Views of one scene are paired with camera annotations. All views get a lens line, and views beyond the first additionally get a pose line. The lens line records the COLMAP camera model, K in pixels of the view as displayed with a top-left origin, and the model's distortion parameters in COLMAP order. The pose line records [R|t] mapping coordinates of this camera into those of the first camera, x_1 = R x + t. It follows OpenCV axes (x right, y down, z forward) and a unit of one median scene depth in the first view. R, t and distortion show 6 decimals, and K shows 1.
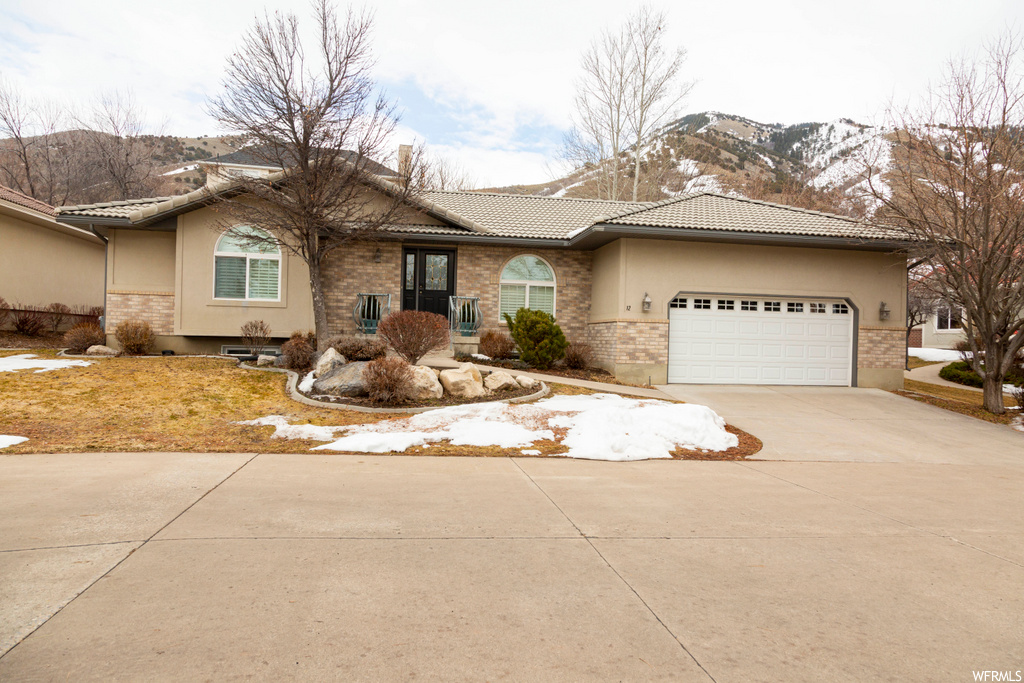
lens RADIAL K [[677.0, 0, 504.8], [0, 677.0, 345.2], [0, 0, 1]] dist [0.005141, -0.002046]
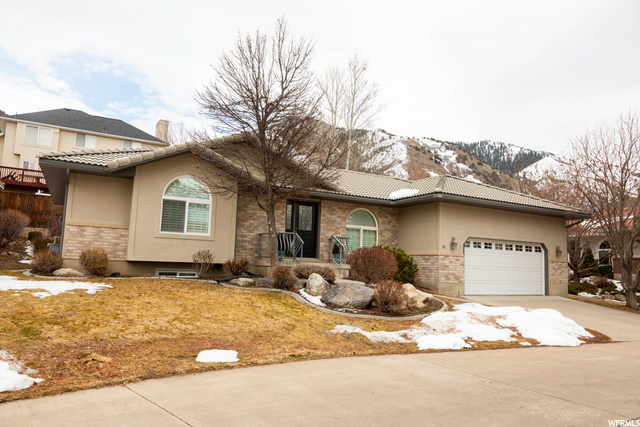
lens RADIAL K [[465.4, 0, 320.1], [0, 465.4, 213.2], [0, 0, 1]] dist [-0.011079, -0.012274]
pose [[0.944088, 0.045170, 0.326586, -0.408583], [-0.008761, 0.993657, -0.112108, -0.007916], [-0.329579, 0.102979, 0.938495, 0.068774]]
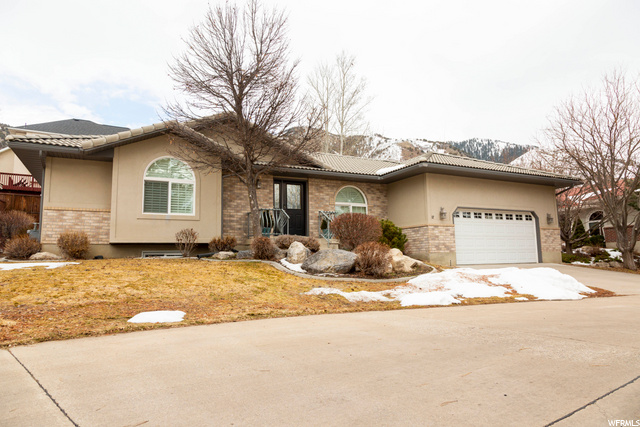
lens RADIAL K [[423.1, 0, 318.5], [0, 423.1, 209.5], [0, 0, 1]] dist [0.005141, -0.002046]
pose [[0.950825, -0.003885, 0.309704, -0.342767], [0.044017, 0.991467, -0.122699, 0.033486], [-0.306584, 0.130298, 0.942883, 0.142768]]
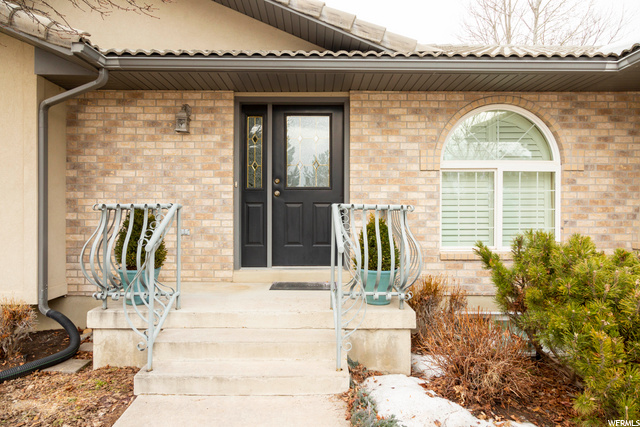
lens RADIAL K [[423.1, 0, 317.8], [0, 423.1, 210.2], [0, 0, 1]] dist [0.005141, -0.002046]
pose [[0.990129, -0.023383, -0.138197, -0.054282], [0.022158, 0.999700, -0.010392, -0.063521], [0.138399, 0.007228, 0.990350, 0.723198]]
